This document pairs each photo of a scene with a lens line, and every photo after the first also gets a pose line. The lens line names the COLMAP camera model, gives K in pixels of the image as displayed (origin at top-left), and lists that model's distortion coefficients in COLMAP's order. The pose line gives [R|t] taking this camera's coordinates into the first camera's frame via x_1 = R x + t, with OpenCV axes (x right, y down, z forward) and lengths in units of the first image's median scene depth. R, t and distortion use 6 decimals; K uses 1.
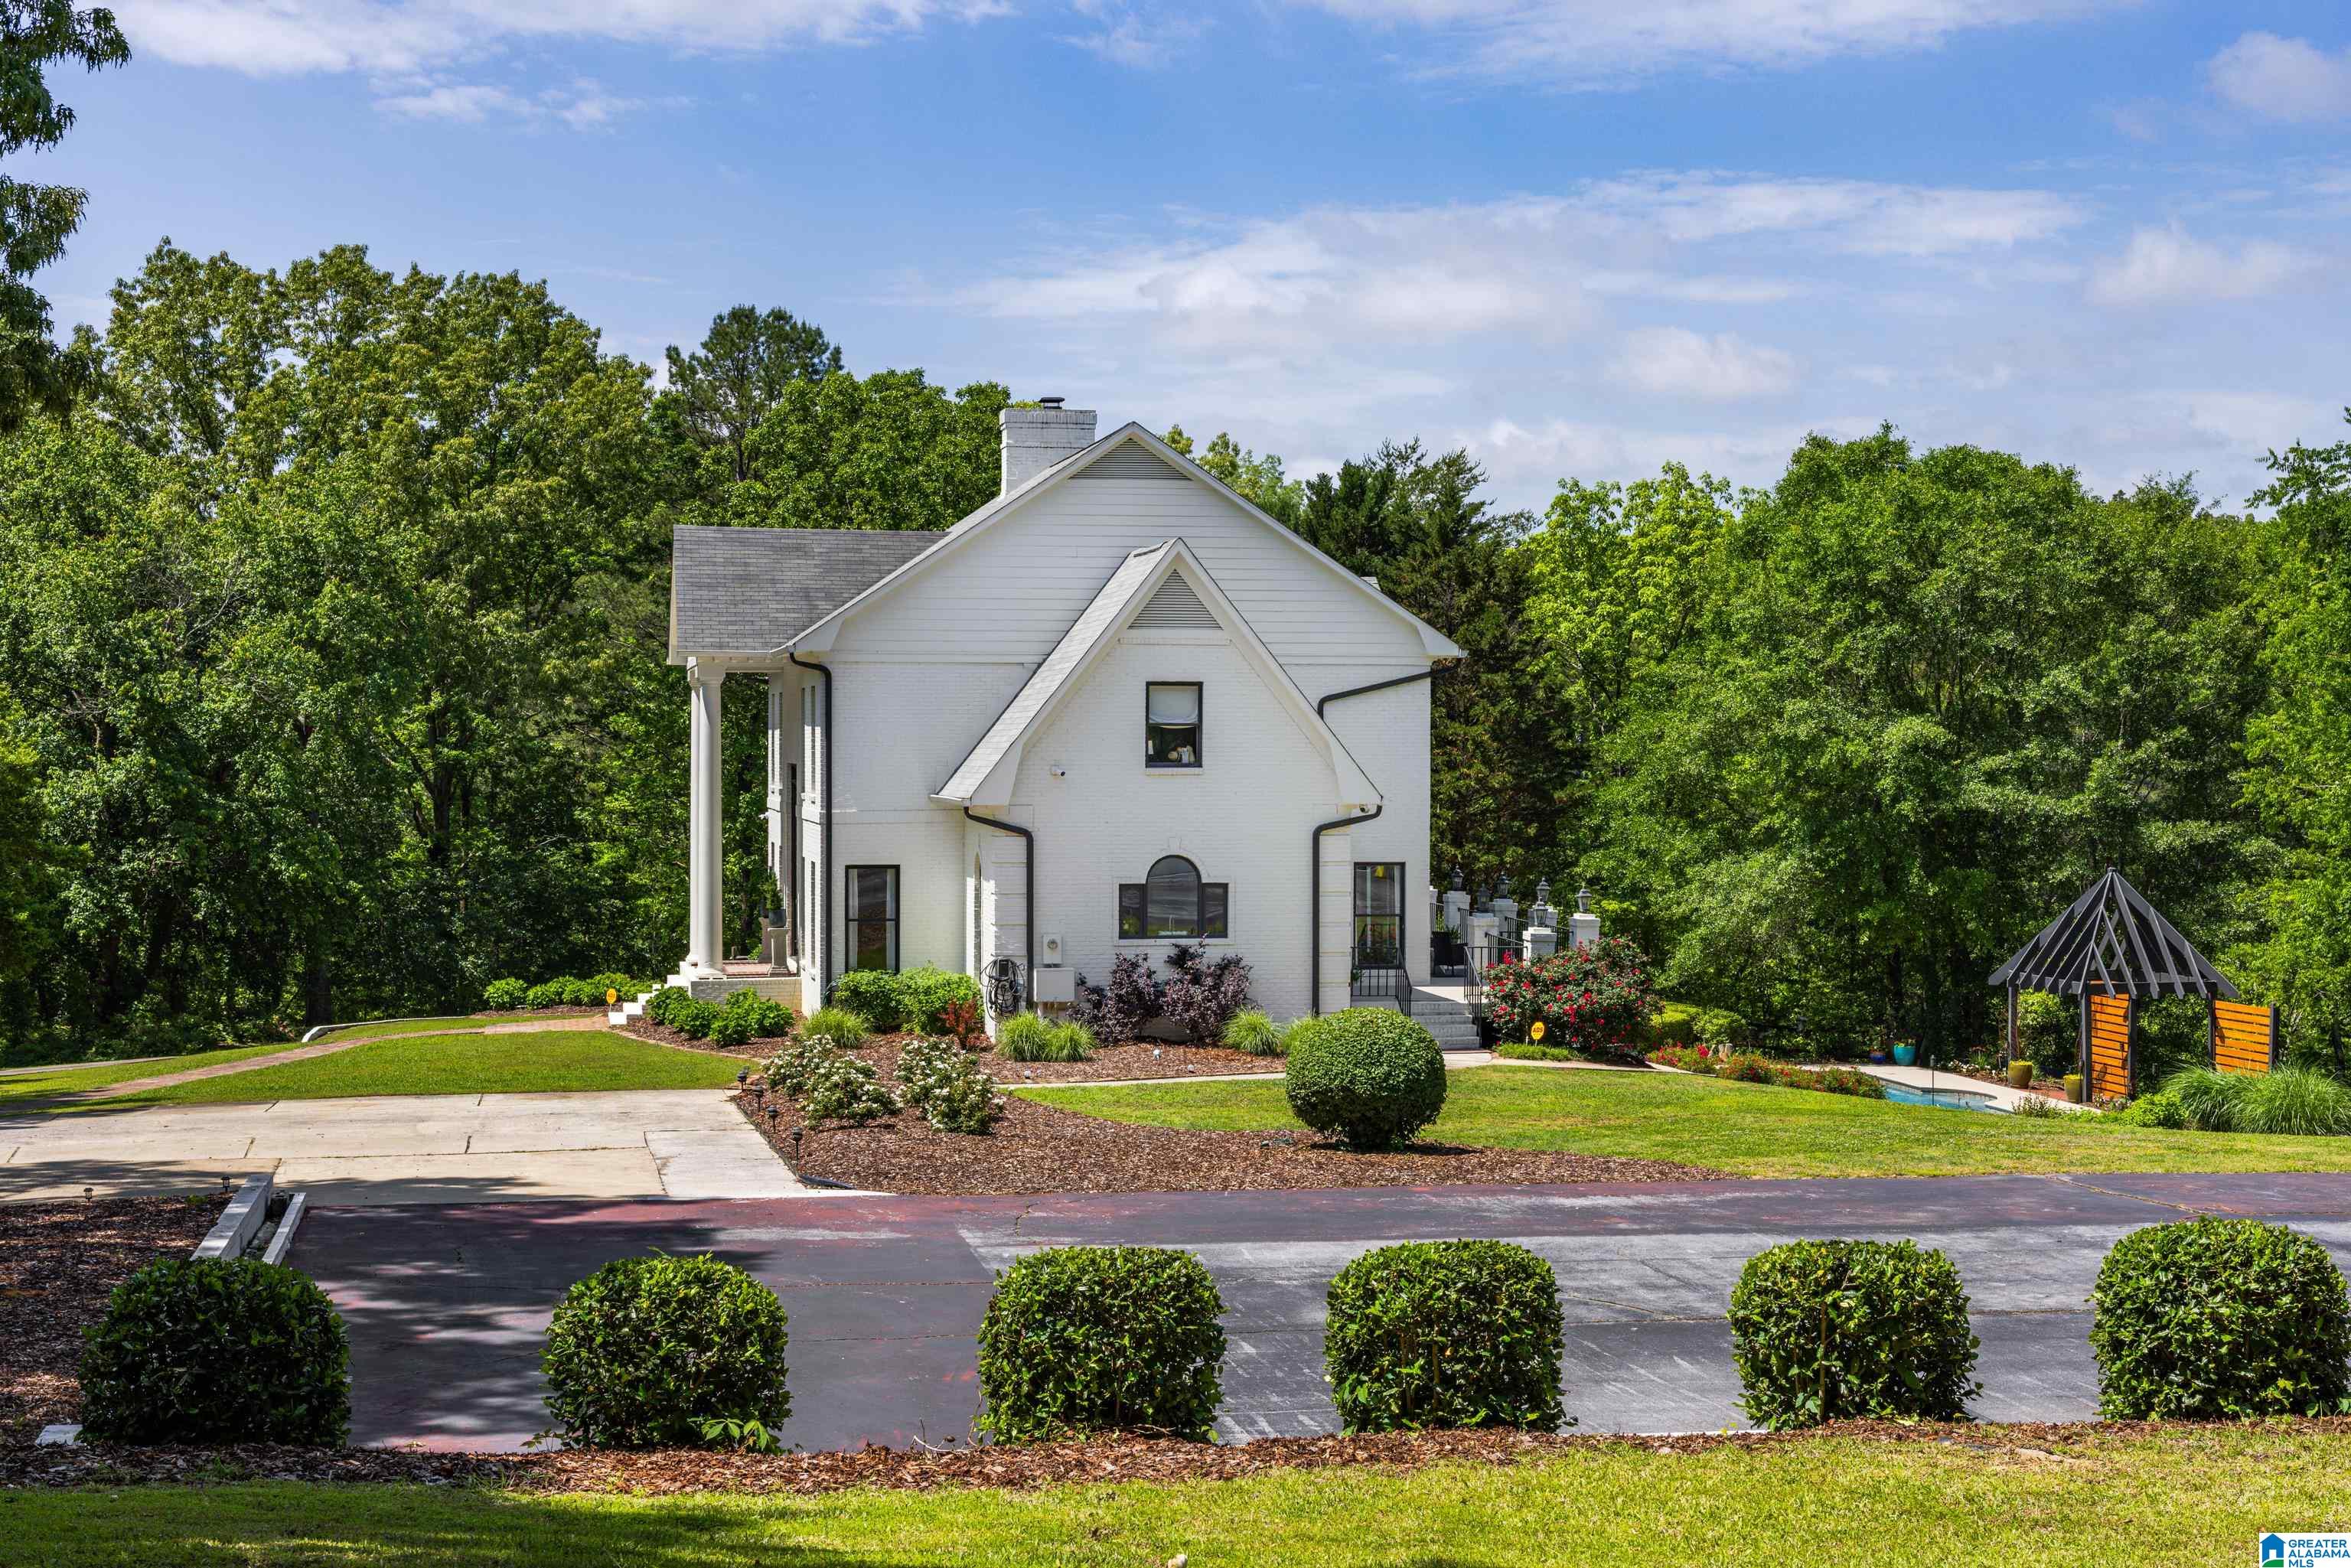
lens RADIAL K [[3285.1, 0, 1175.5], [0, 3285.1, 784.0], [0, 0, 1]] dist [0.052890, -0.020702]
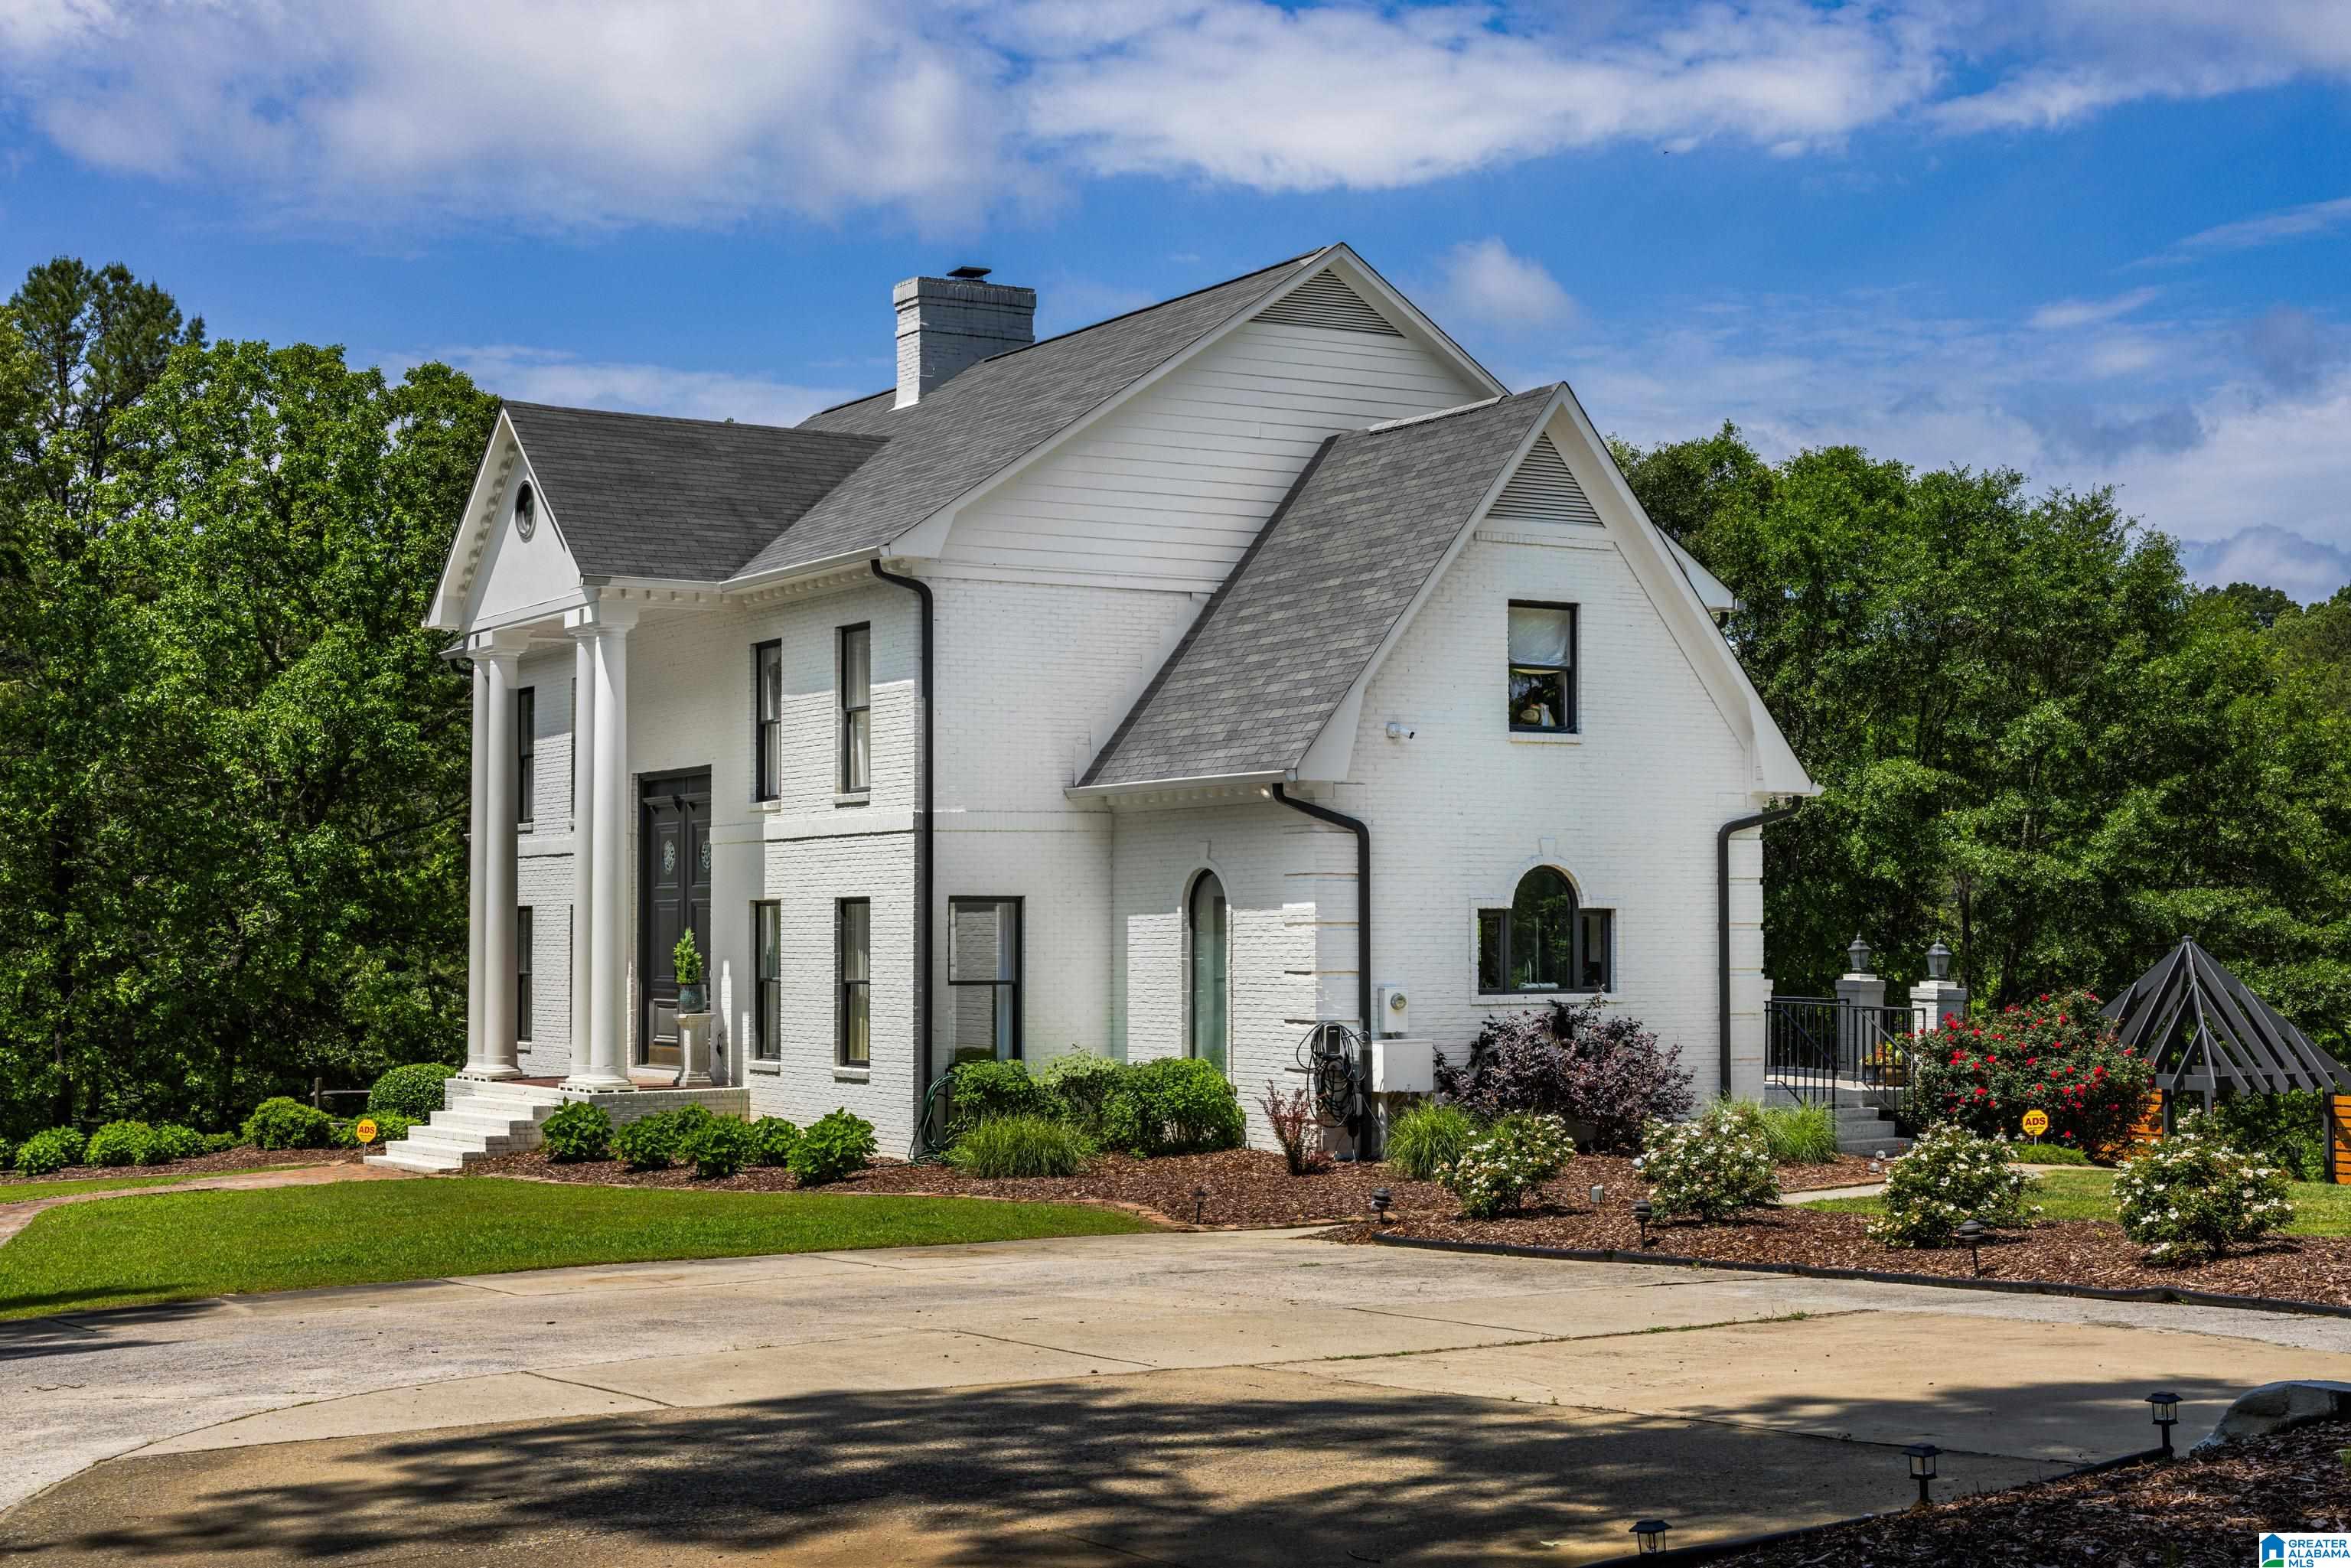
lens RADIAL K [[3285.1, 0, 1175.5], [0, 3285.1, 784.0], [0, 0, 1]] dist [0.052890, -0.020702]
pose [[0.940341, 0.012940, 0.339987, -0.290944], [0.007512, 0.998243, -0.058769, 0.043095], [-0.340150, 0.057817, 0.938592, 0.406108]]
